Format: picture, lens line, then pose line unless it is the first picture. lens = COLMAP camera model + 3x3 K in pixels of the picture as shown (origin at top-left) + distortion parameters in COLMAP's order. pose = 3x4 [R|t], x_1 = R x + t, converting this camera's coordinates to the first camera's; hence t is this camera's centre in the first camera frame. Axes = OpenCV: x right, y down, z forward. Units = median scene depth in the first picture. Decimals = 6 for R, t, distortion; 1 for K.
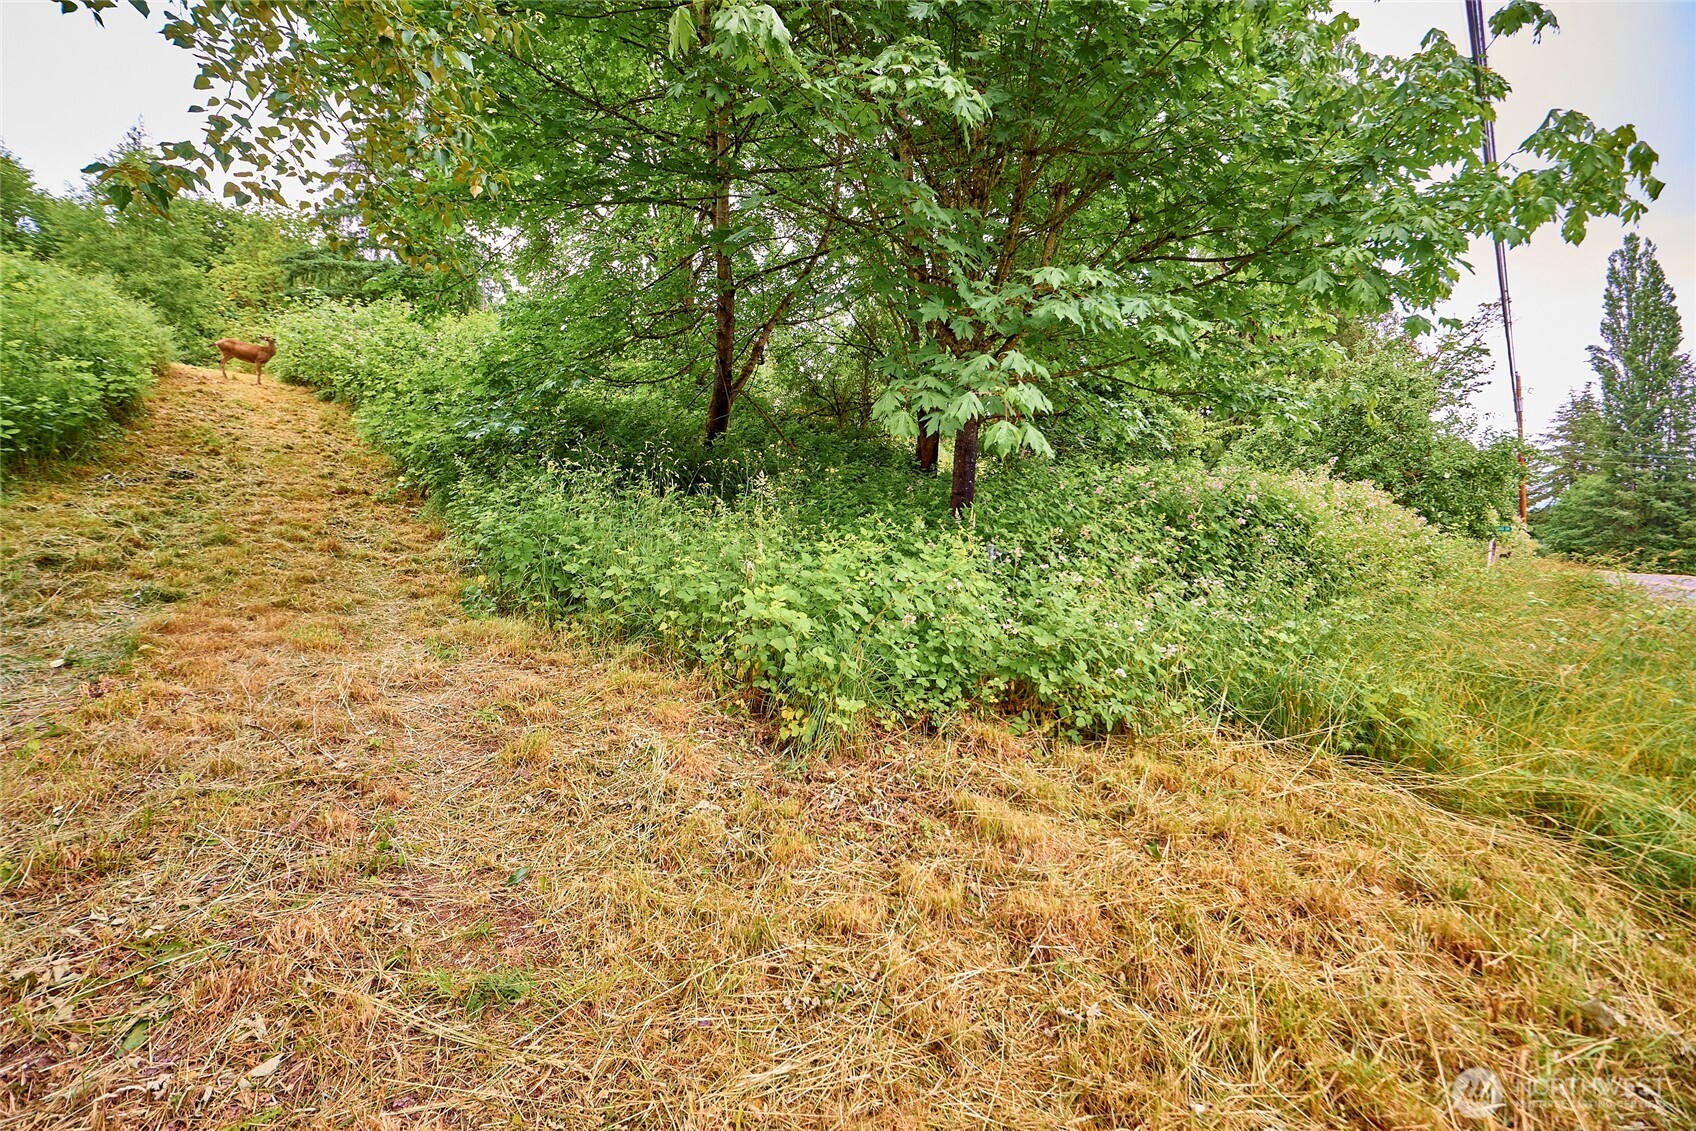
lens RADIAL K [[730.5, 0, 848.0], [0, 730.5, 565.5], [0, 0, 1]] dist [-0.013648, 0.000309]
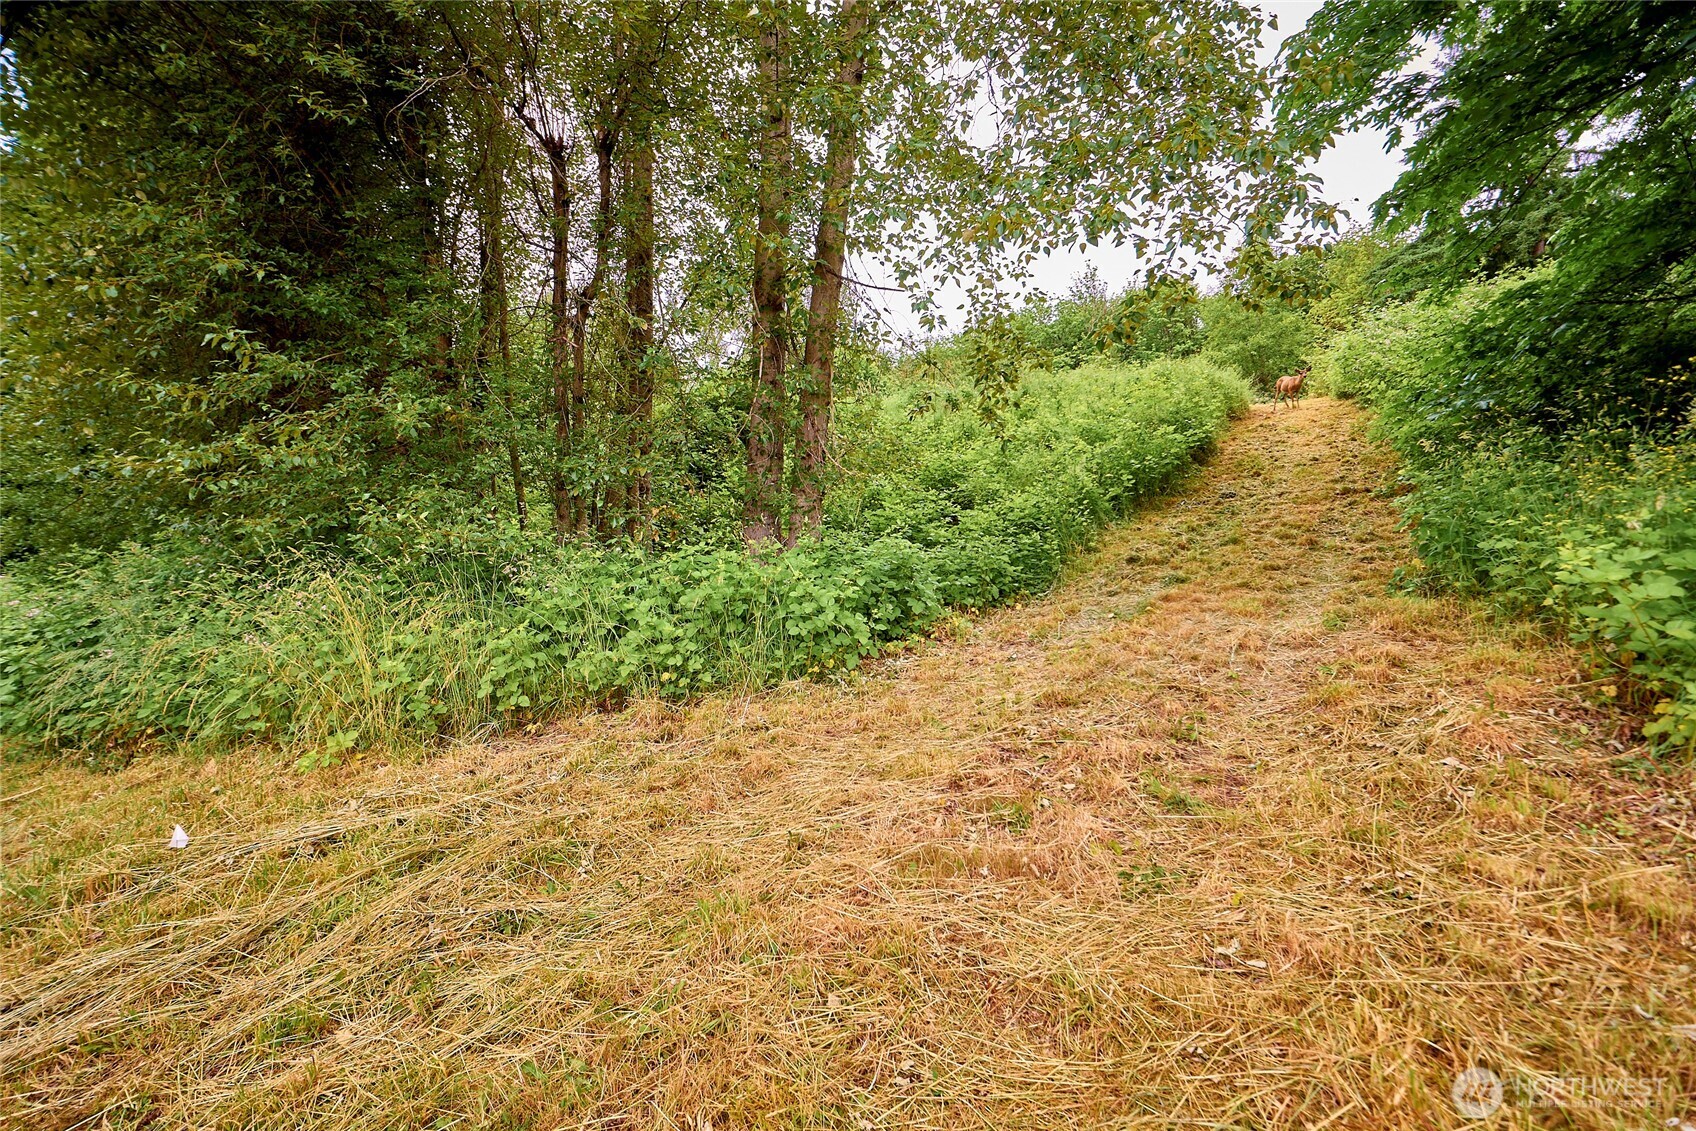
lens RADIAL K [[730.5, 0, 848.0], [0, 730.5, 565.5], [0, 0, 1]] dist [-0.013648, 0.000309]
pose [[0.249105, -0.031258, -0.967972, 0.190864], [0.027835, 0.999297, -0.025106, 0.017713], [0.968076, -0.020689, 0.249800, -0.022369]]
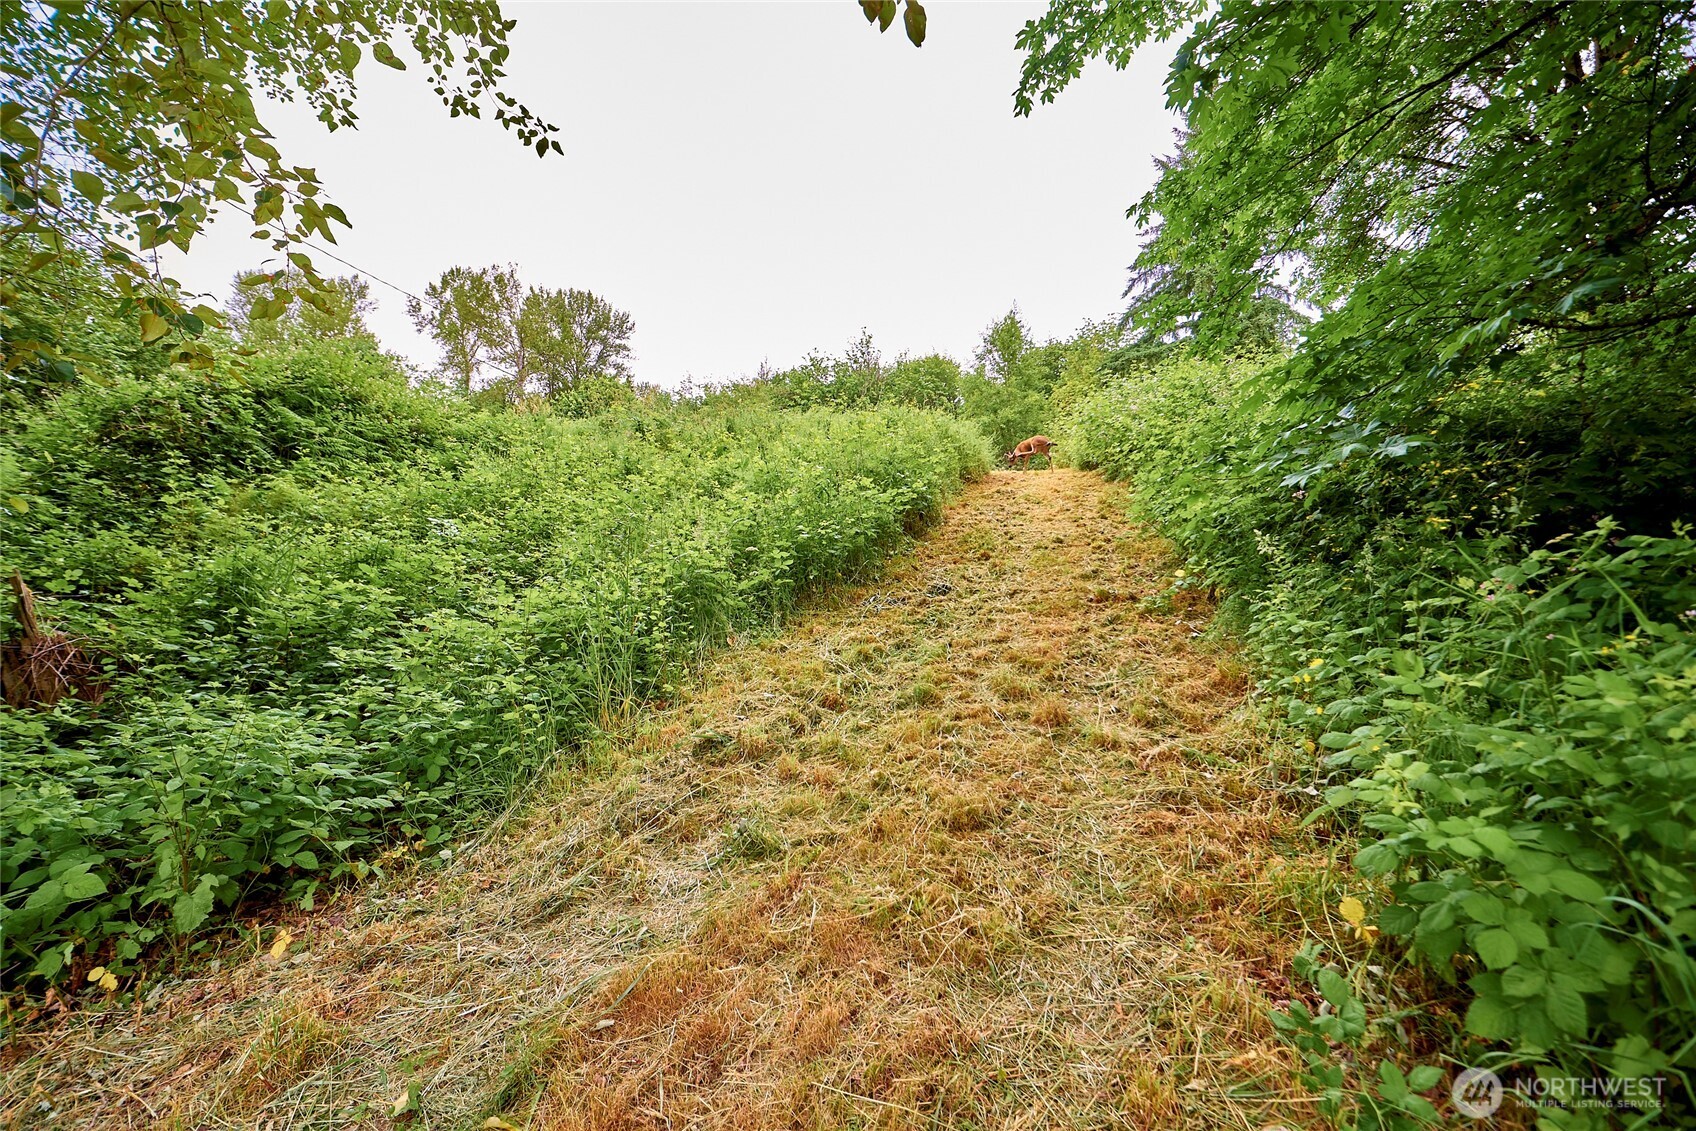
lens RADIAL K [[730.5, 0, 848.0], [0, 730.5, 565.5], [0, 0, 1]] dist [-0.013648, 0.000309]
pose [[0.524578, -0.075172, -0.848037, -0.220109], [0.001098, 0.996153, -0.087622, -0.072027], [0.851362, 0.045034, 0.522643, 0.414865]]
